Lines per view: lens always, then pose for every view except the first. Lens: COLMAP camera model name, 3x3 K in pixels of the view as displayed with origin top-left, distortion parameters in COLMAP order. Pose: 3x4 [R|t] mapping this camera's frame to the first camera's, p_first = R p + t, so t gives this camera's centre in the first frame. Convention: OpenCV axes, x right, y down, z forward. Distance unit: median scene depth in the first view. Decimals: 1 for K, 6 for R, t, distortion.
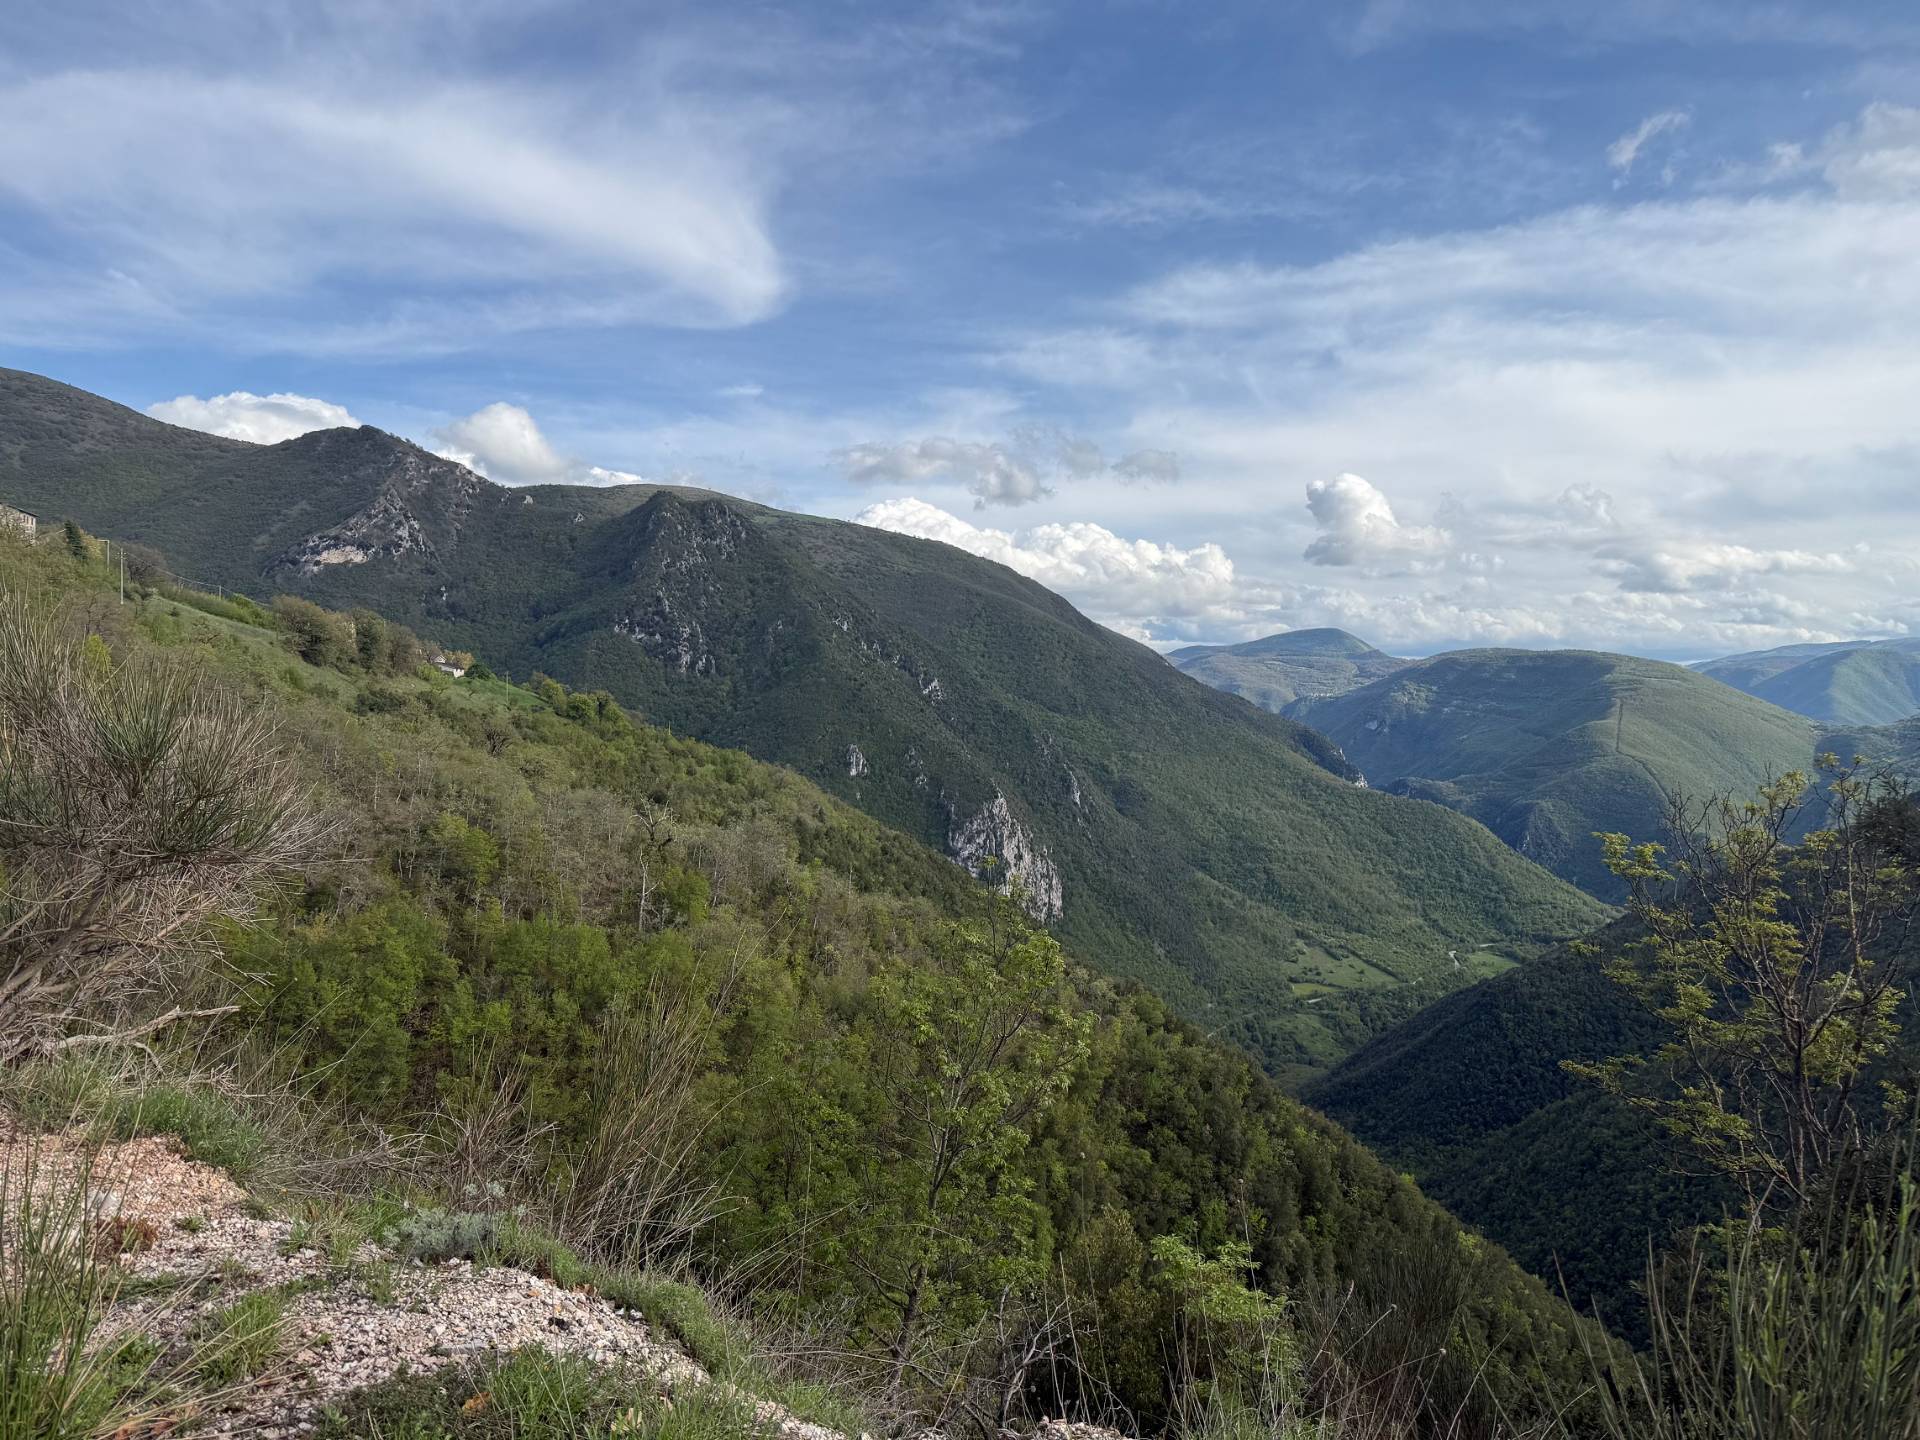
lens RADIAL K [[1360.0, 0, 969.3], [0, 1360.0, 718.8], [0, 0, 1]] dist [0.083394, -0.115070]
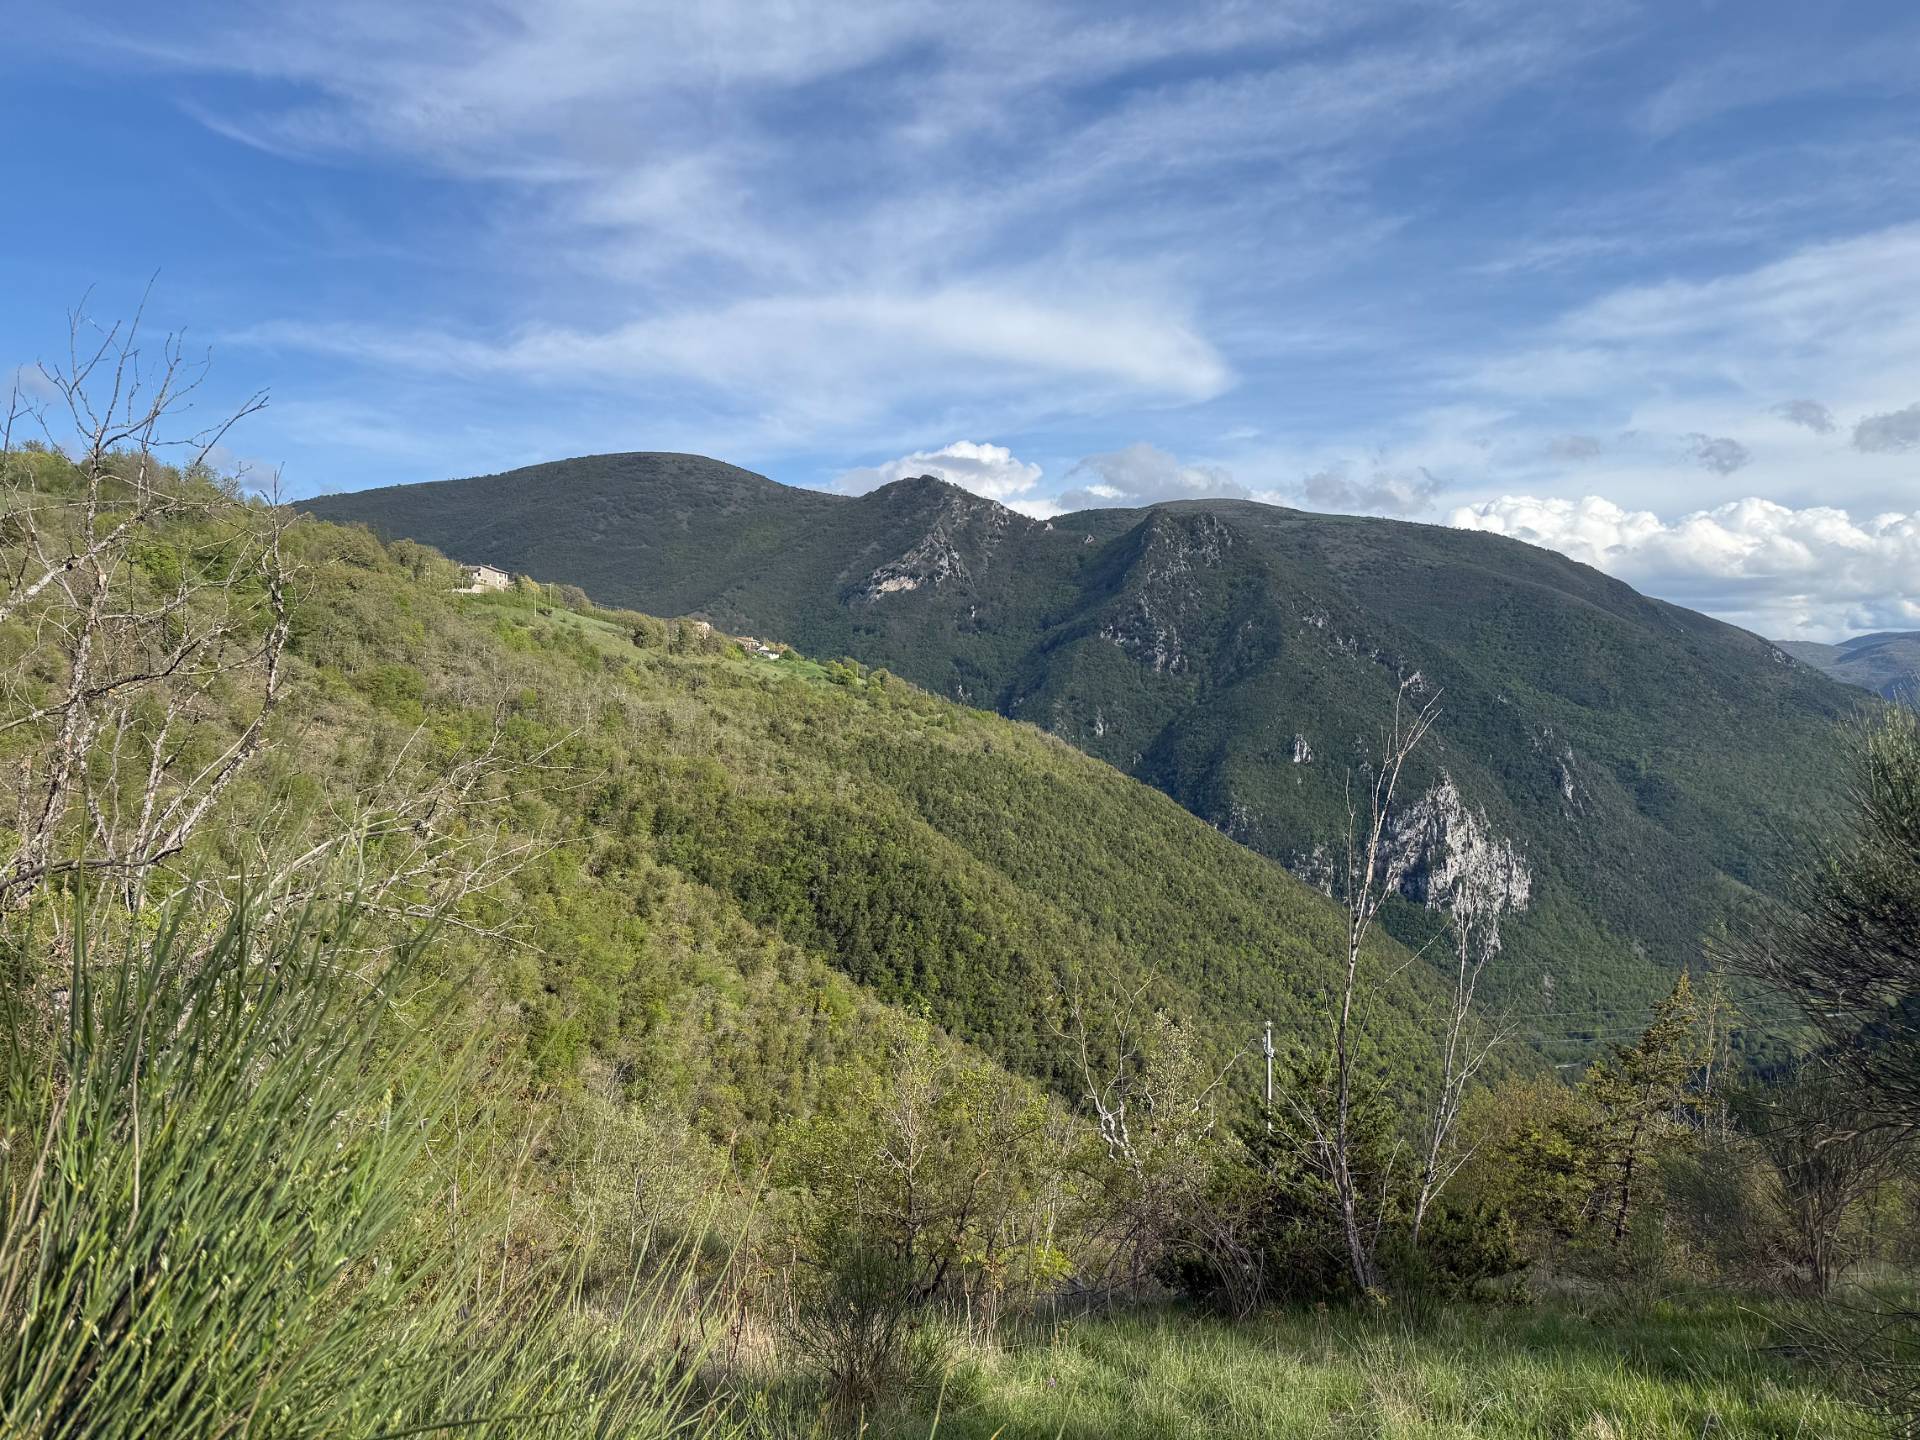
lens RADIAL K [[1360.0, 0, 946.9], [0, 1360.0, 735.2], [0, 0, 1]] dist [0.083394, -0.115070]
pose [[0.898968, -0.006040, -0.437973, 0.135879], [0.008112, 0.999963, 0.002860, 0.014747], [0.437940, -0.006124, 0.898984, -0.079551]]
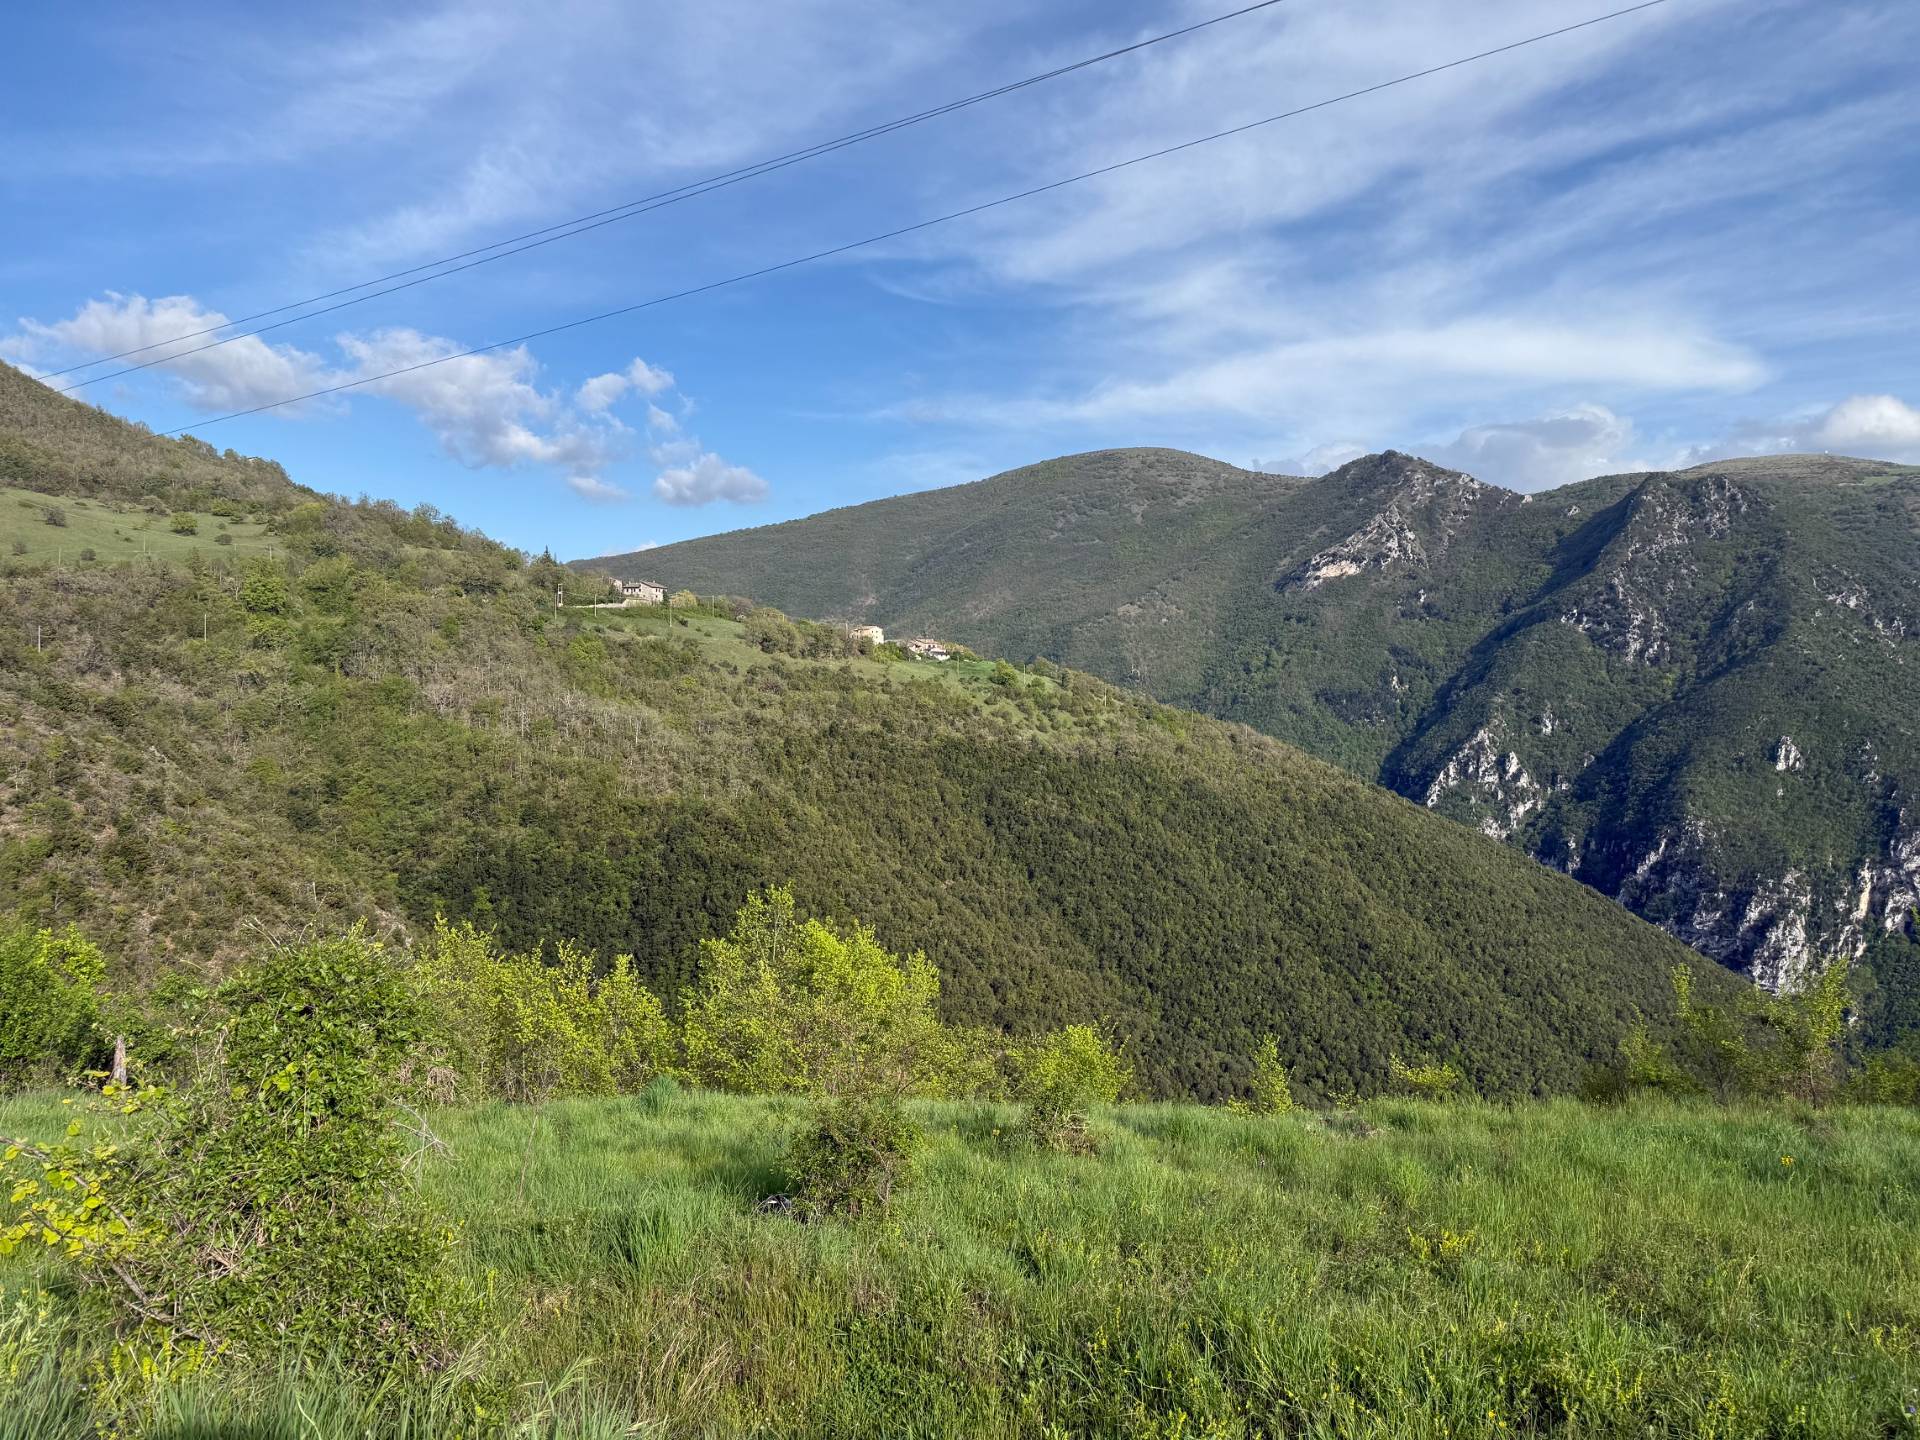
lens RADIAL K [[1360.0, 0, 941.6], [0, 1360.0, 718.3], [0, 0, 1]] dist [0.083394, -0.115070]
pose [[0.656464, 0.003462, -0.754349, 0.234612], [-0.005550, 0.999985, -0.000241, 0.010796], [0.754337, 0.004345, 0.656473, -0.010844]]
